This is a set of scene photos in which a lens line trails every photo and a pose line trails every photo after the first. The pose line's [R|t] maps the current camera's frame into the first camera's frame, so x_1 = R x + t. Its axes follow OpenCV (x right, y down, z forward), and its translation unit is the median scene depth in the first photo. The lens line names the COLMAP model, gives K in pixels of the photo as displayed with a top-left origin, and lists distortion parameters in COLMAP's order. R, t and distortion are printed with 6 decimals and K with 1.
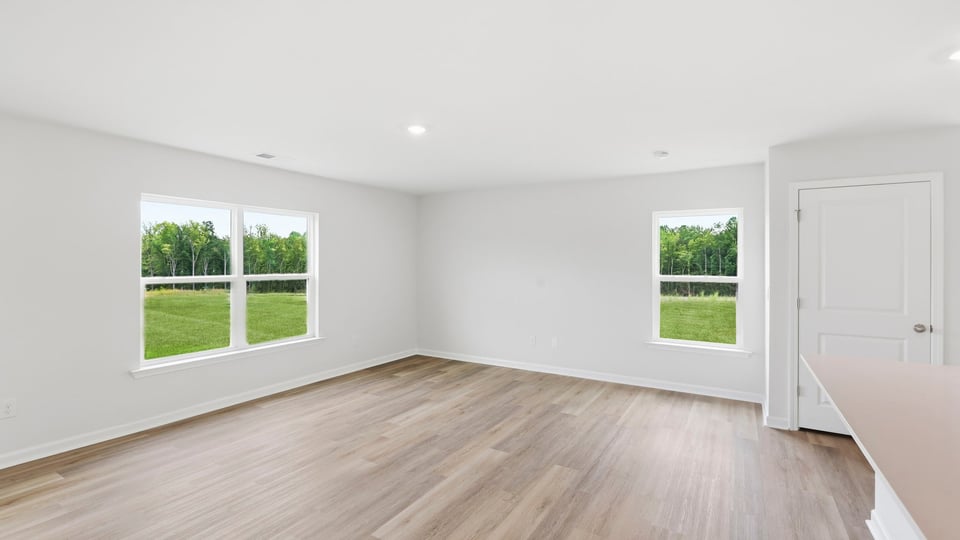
lens RADIAL K [[437.3, 0, 477.4], [0, 437.3, 268.4], [0, 0, 1]] dist [-0.005715, 0.002279]
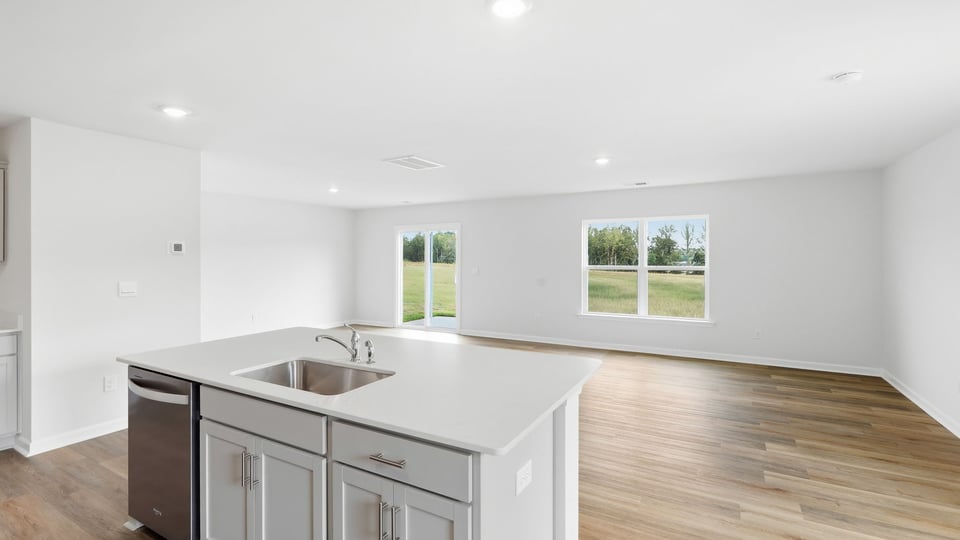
lens RADIAL K [[437.3, 0, 473.3], [0, 437.3, 268.8], [0, 0, 1]] dist [-0.005715, 0.002279]
pose [[0.016758, 0.023867, -0.999575, 0.871736], [-0.008919, 0.999679, 0.023720, -0.005364], [0.999820, 0.008517, 0.016966, 0.392154]]
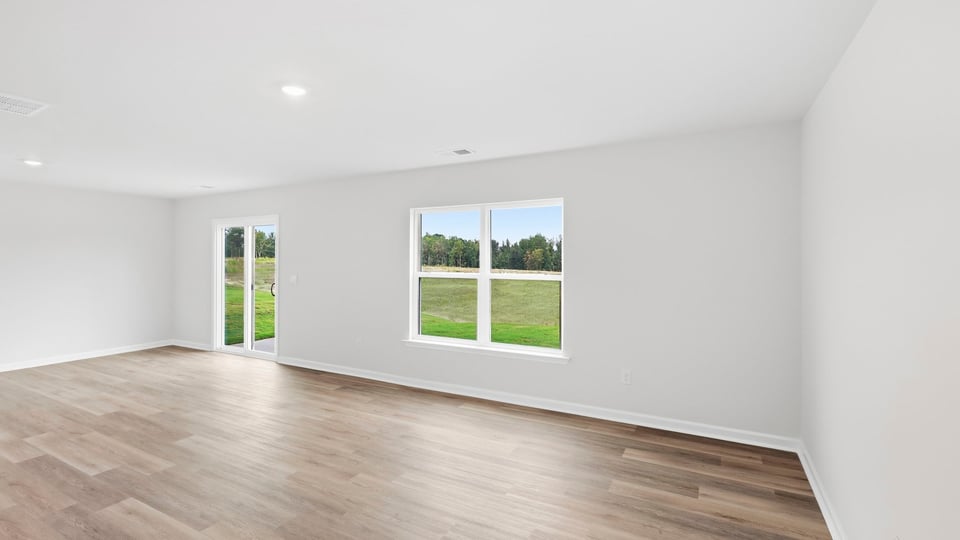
lens RADIAL K [[437.3, 0, 480.1], [0, 437.3, 266.5], [0, 0, 1]] dist [-0.005715, 0.002279]
pose [[0.045874, 0.009305, -0.998904, 0.458331], [-0.013154, 0.999876, 0.008710, -0.008741], [0.998861, 0.012740, 0.045991, 0.908240]]
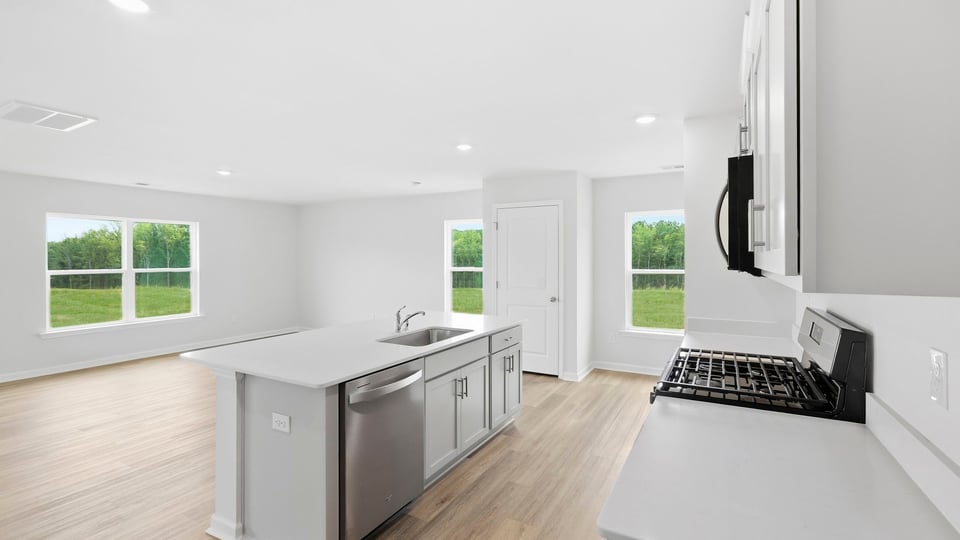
lens RADIAL K [[437.3, 0, 478.2], [0, 437.3, 265.6], [0, 0, 1]] dist [-0.005715, 0.002279]
pose [[0.999418, -0.005693, 0.033643, 0.495990], [0.005541, 0.999974, 0.004614, 0.005648], [-0.033668, -0.004425, 0.999423, -0.404140]]
